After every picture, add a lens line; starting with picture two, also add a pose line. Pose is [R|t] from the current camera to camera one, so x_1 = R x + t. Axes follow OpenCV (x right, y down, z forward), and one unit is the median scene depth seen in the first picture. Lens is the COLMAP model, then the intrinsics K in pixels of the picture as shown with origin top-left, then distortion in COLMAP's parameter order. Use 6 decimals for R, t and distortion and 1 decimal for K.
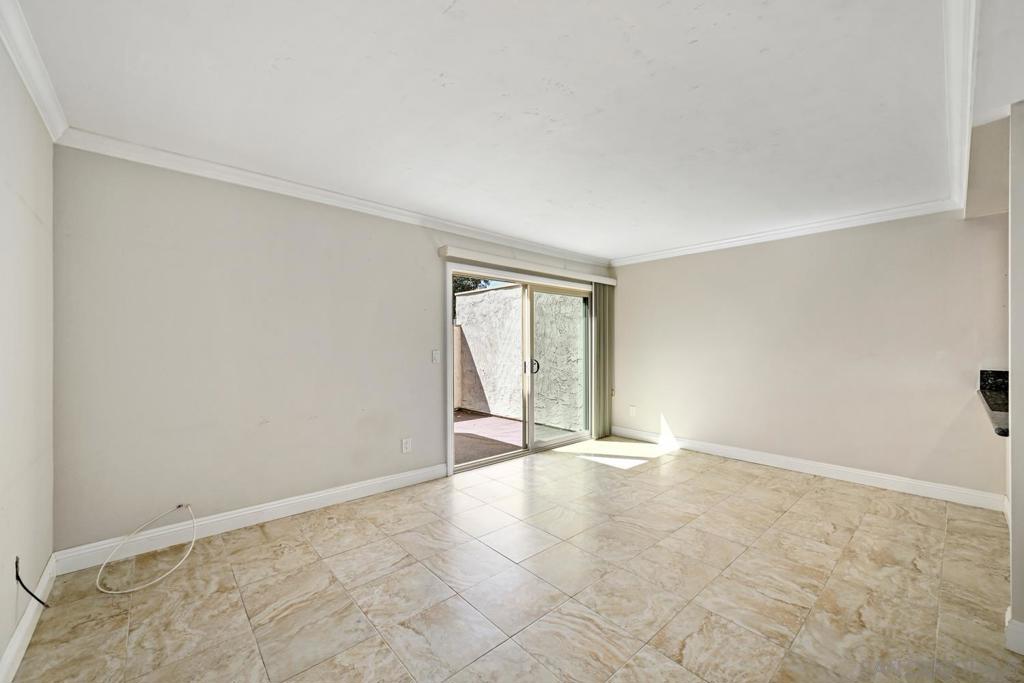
lens RADIAL K [[398.8, 0, 511.7], [0, 398.8, 343.2], [0, 0, 1]] dist [-0.003269, 0.000187]
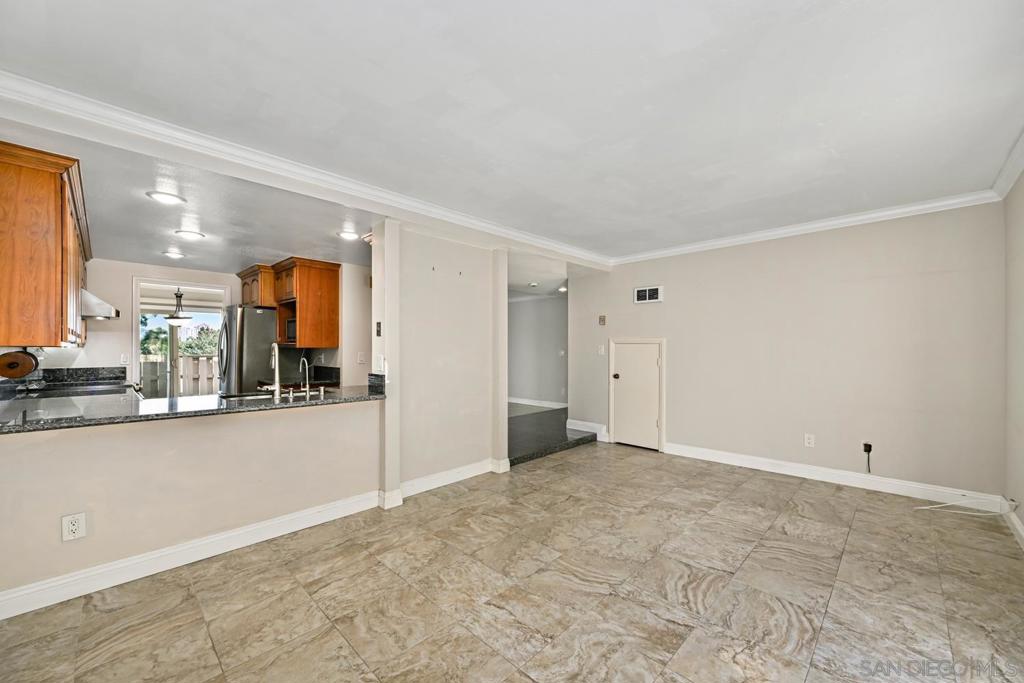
lens RADIAL K [[398.8, 0, 513.9], [0, 398.8, 345.7], [0, 0, 1]] dist [-0.003269, 0.000187]
pose [[-0.997639, 0.002196, -0.068648, 0.581410], [0.002876, 0.999948, -0.009810, 0.012498], [0.068623, -0.009985, -0.997593, 2.078196]]
